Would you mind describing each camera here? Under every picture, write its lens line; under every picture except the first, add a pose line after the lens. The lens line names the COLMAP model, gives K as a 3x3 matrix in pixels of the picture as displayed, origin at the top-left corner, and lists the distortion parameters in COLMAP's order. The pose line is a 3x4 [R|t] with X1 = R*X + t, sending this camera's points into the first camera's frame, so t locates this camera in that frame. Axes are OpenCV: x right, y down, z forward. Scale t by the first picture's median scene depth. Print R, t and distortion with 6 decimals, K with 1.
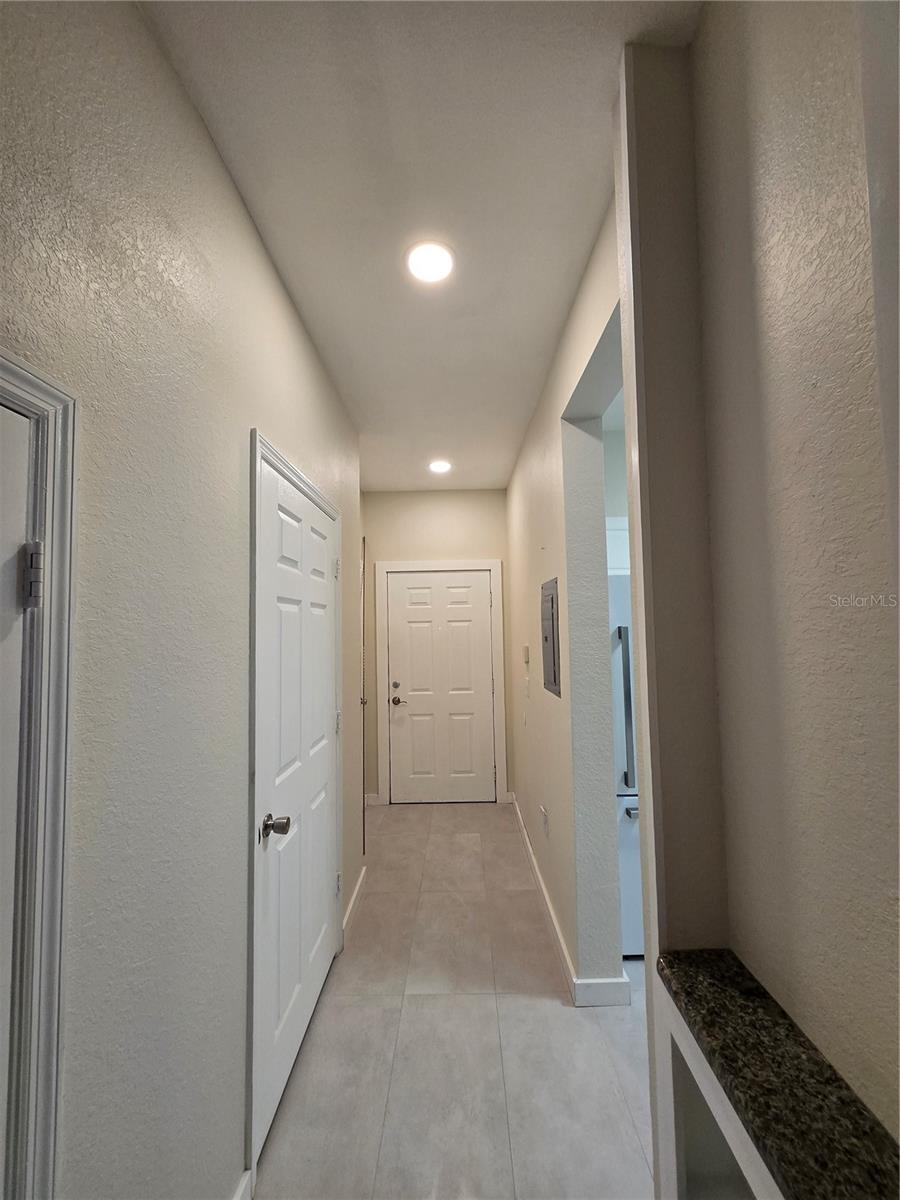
lens RADIAL K [[471.8, 0, 457.1], [0, 471.8, 601.5], [0, 0, 1]] dist [0.001677, 0.000771]
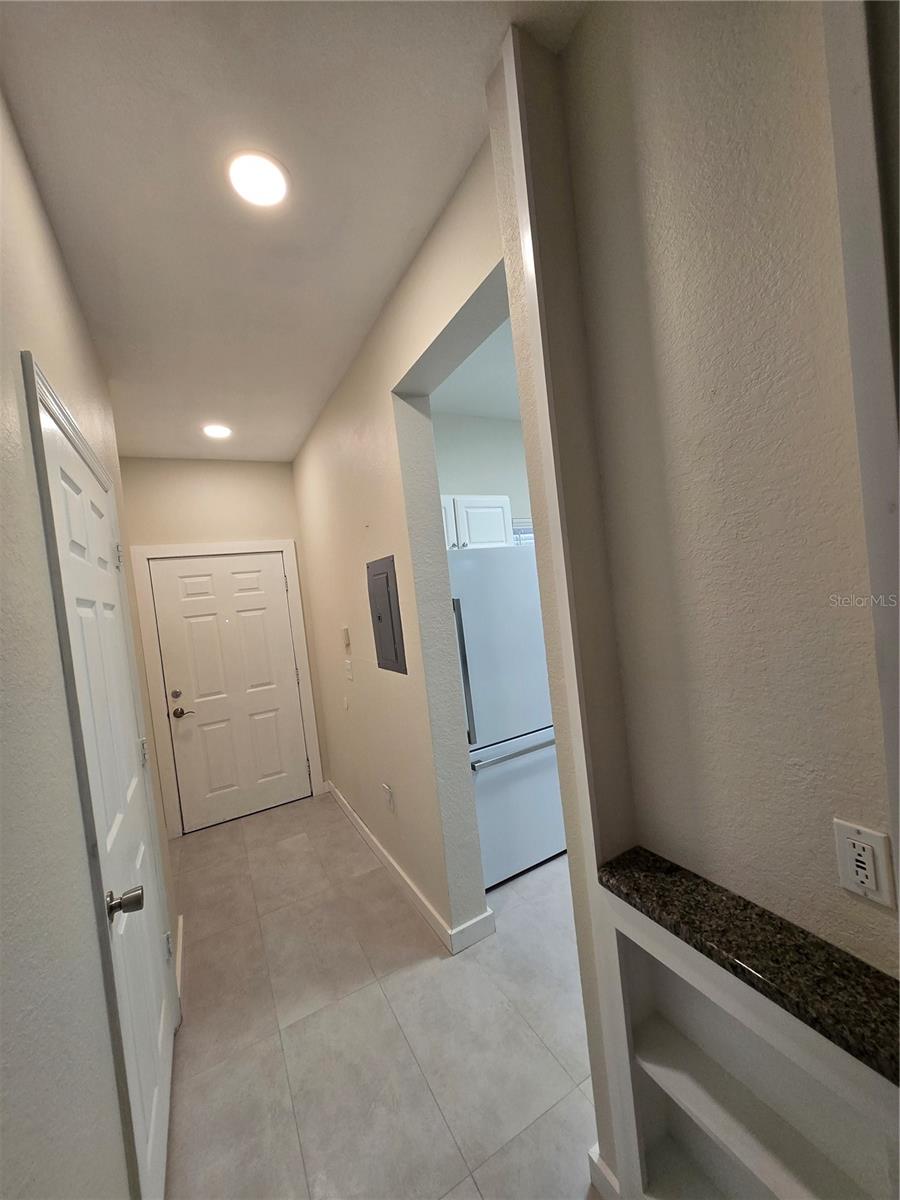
lens RADIAL K [[471.8, 0, 457.1], [0, 471.8, 601.5], [0, 0, 1]] dist [0.001677, 0.000771]
pose [[0.869921, -0.091669, 0.484598, -0.168987], [0.069673, 0.995563, 0.063252, -0.007883], [-0.488245, -0.021261, 0.872447, 0.069903]]
